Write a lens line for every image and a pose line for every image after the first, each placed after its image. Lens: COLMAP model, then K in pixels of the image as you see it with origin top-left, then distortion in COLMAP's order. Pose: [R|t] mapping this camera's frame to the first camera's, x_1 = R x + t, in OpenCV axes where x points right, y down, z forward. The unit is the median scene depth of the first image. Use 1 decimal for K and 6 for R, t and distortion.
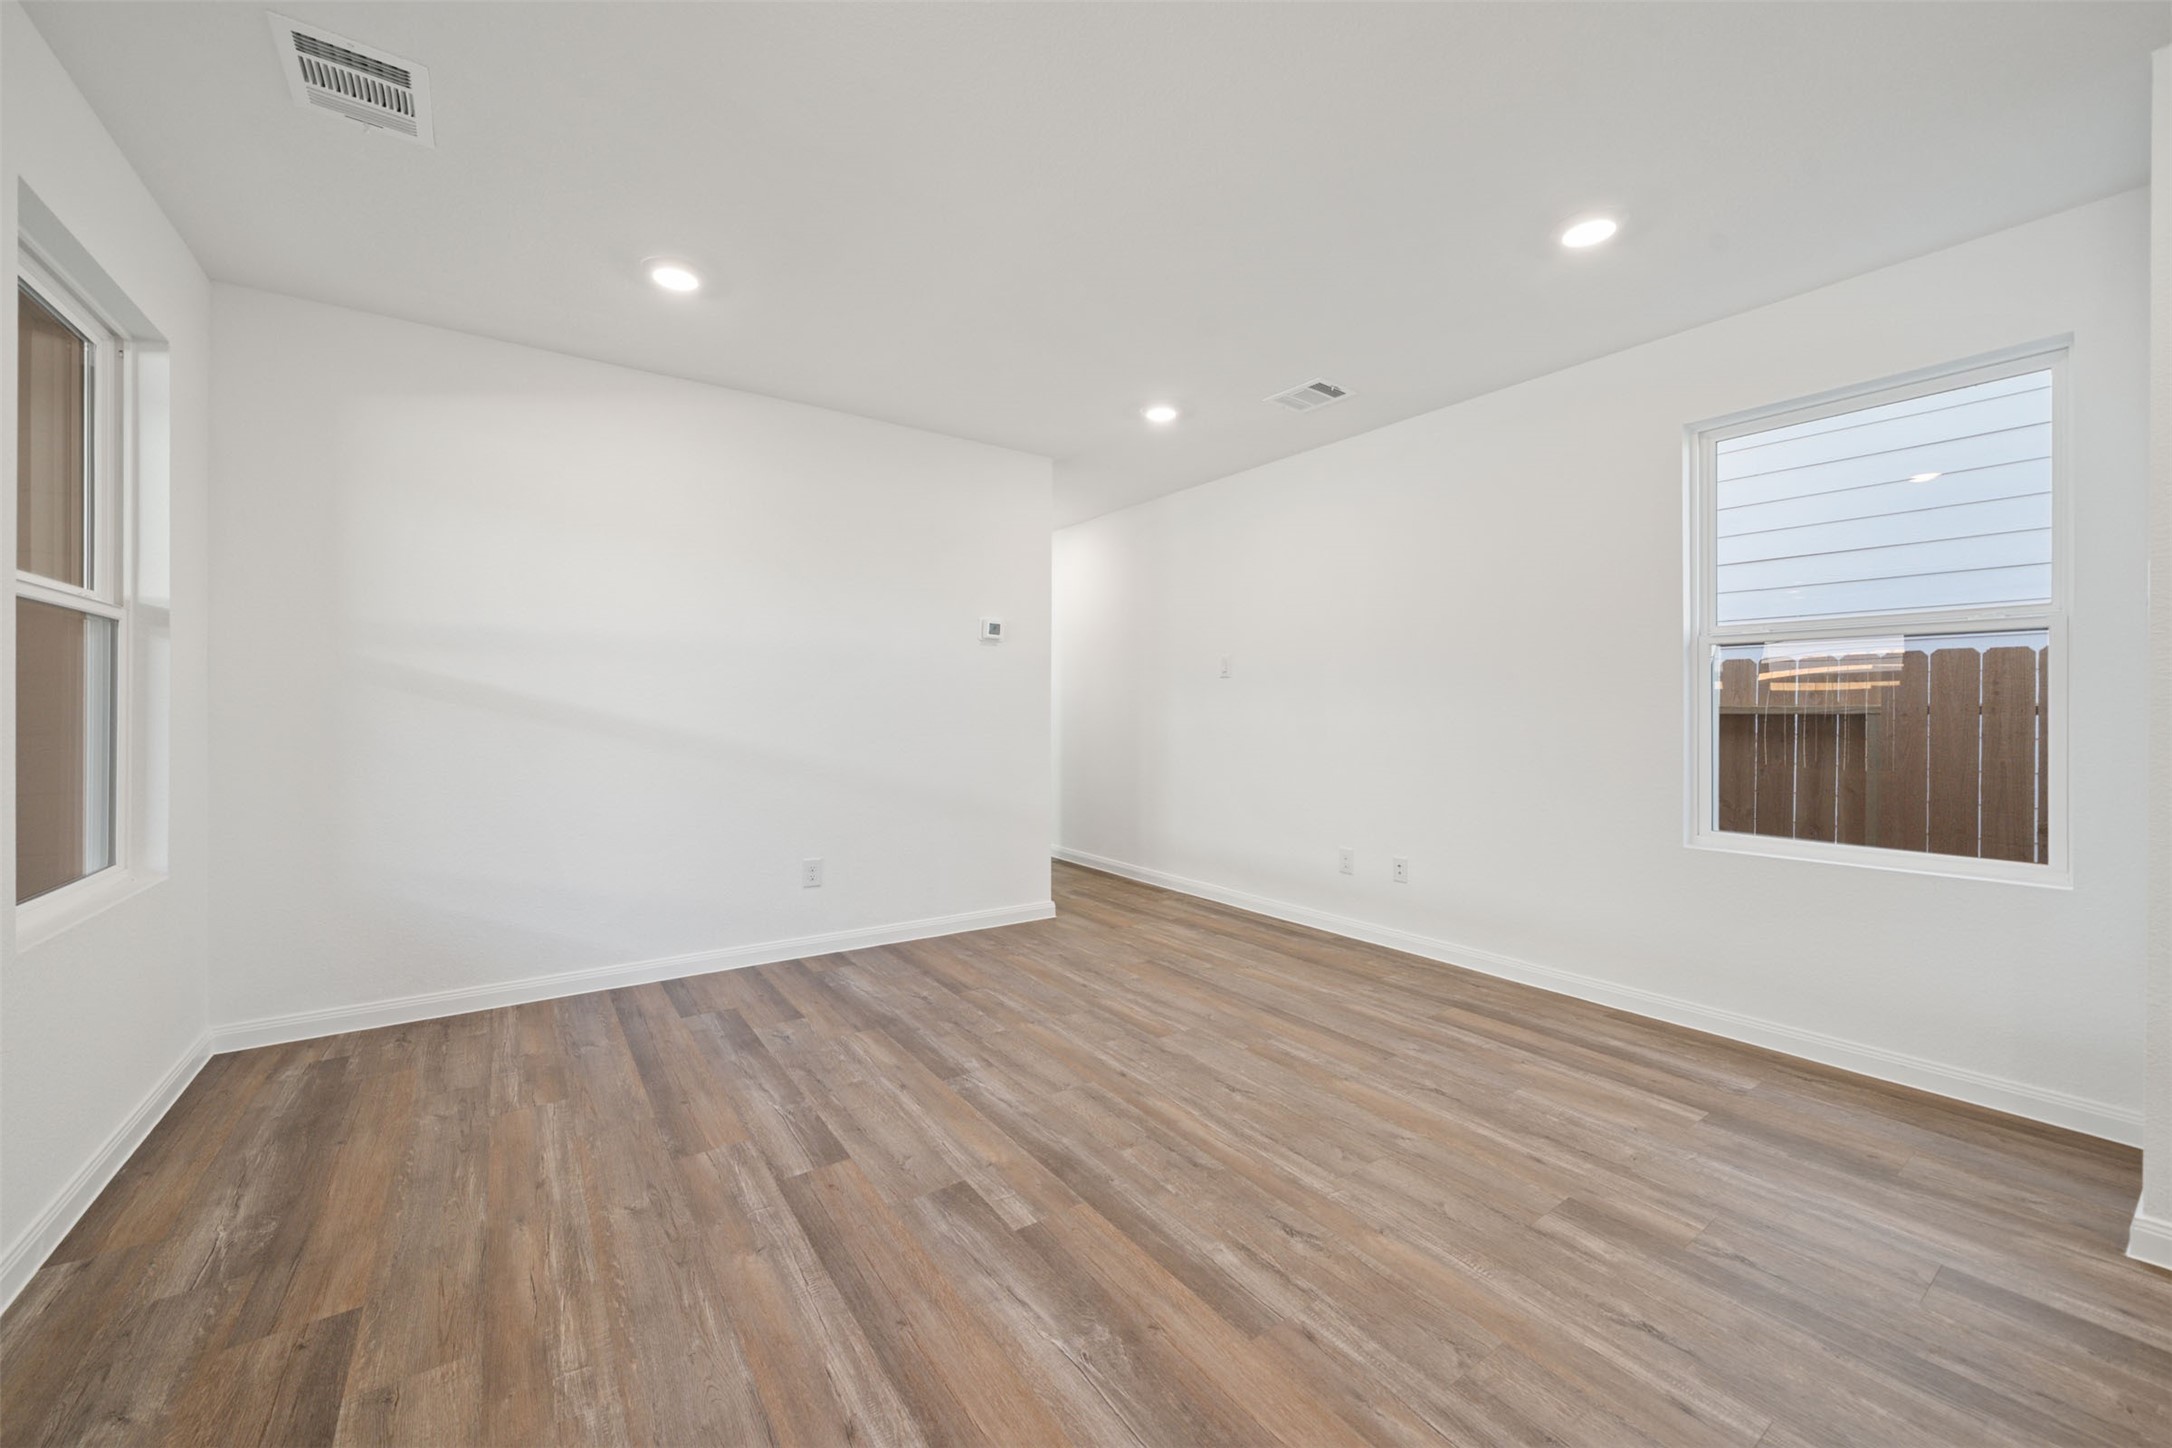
lens RADIAL K [[827.0, 0, 1068.3], [0, 827.0, 709.1], [0, 0, 1]] dist [-0.003101, -0.000287]
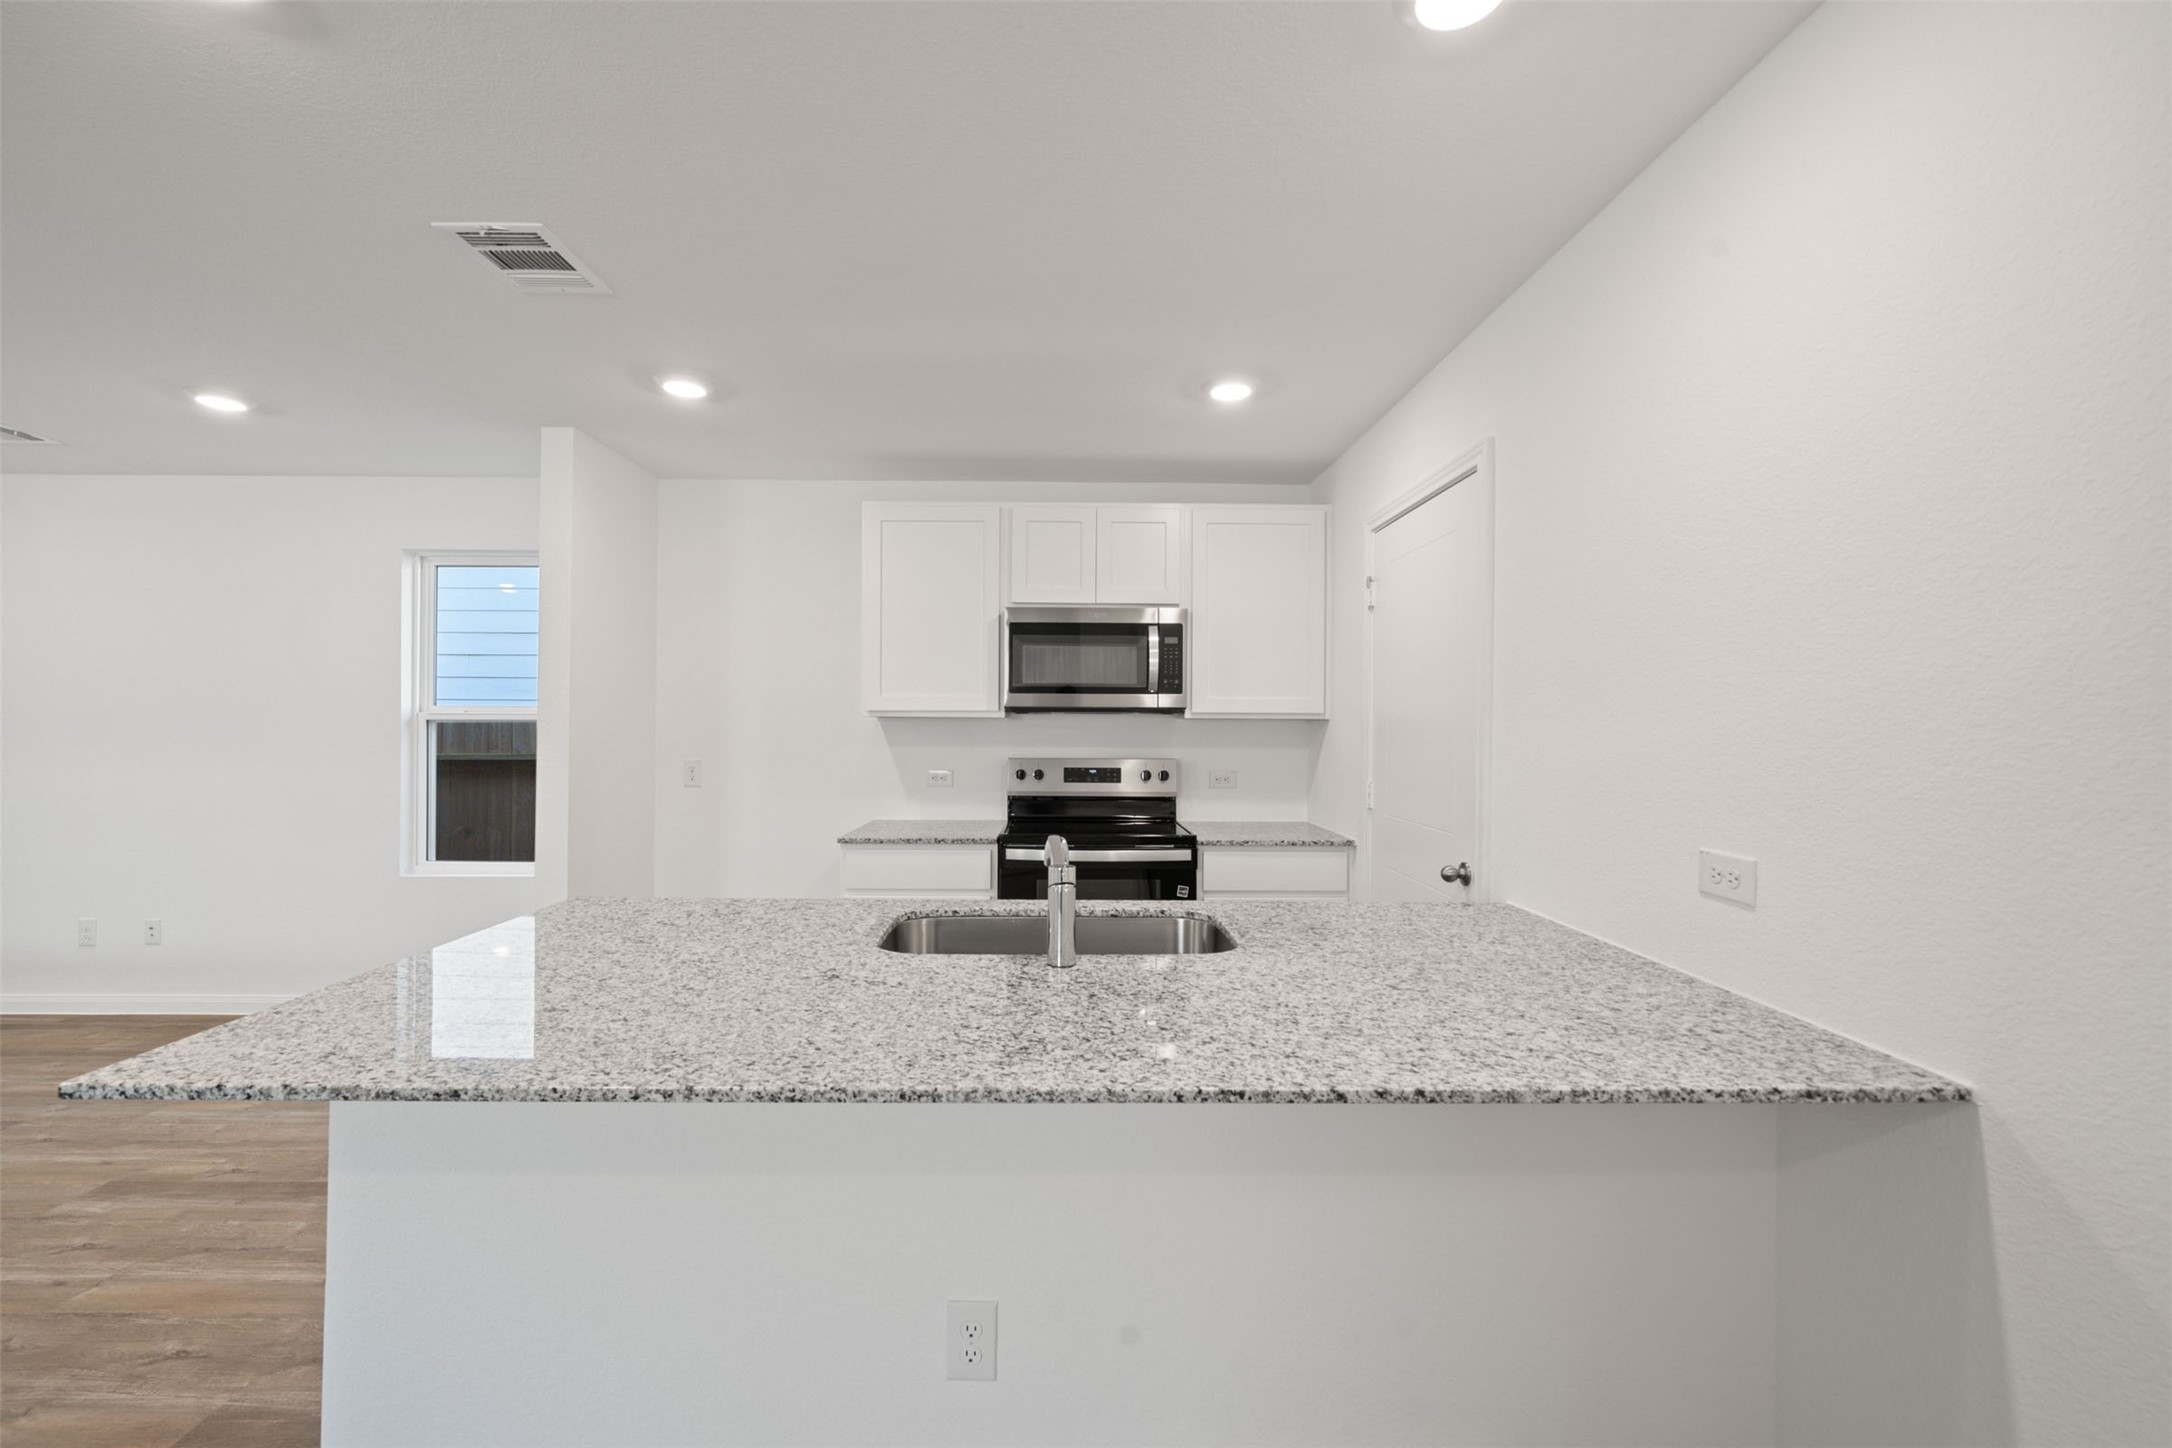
lens RADIAL K [[863.1, 0, 1068.1], [0, 863.1, 720.9], [0, 0, 1]] dist [-0.003165, 0.000314]
pose [[0.559415, 0.004452, 0.828876, 0.270726], [-0.005234, 0.999985, -0.001839, -0.101378], [-0.828871, -0.003310, 0.559430, -0.788520]]
